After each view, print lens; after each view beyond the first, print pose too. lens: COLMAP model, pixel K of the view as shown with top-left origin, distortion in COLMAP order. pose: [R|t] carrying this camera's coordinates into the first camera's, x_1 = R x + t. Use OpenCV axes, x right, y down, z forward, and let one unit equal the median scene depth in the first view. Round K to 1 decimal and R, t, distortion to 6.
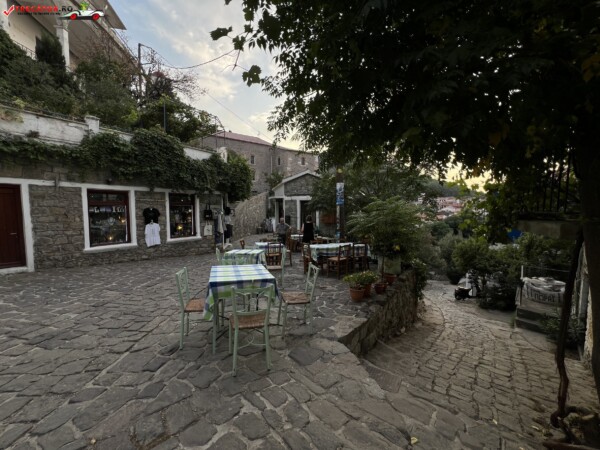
lens RADIAL K [[239.8, 0, 302.0], [0, 239.8, 224.7], [0, 0, 1]] dist [0.000382, 0.000195]
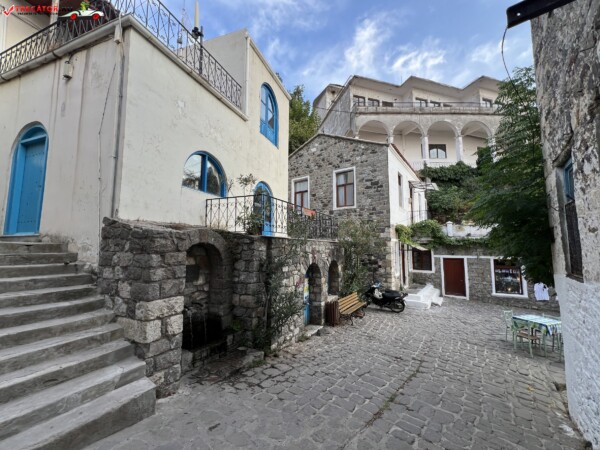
lens RADIAL K [[239.8, 0, 300.7], [0, 239.8, 227.1], [0, 0, 1]] dist [0.000382, 0.000195]
pose [[0.083175, -0.093348, -0.992153, 0.767030], [-0.075995, 0.992110, -0.099714, -0.099678], [0.993633, 0.083692, 0.075425, -0.569705]]
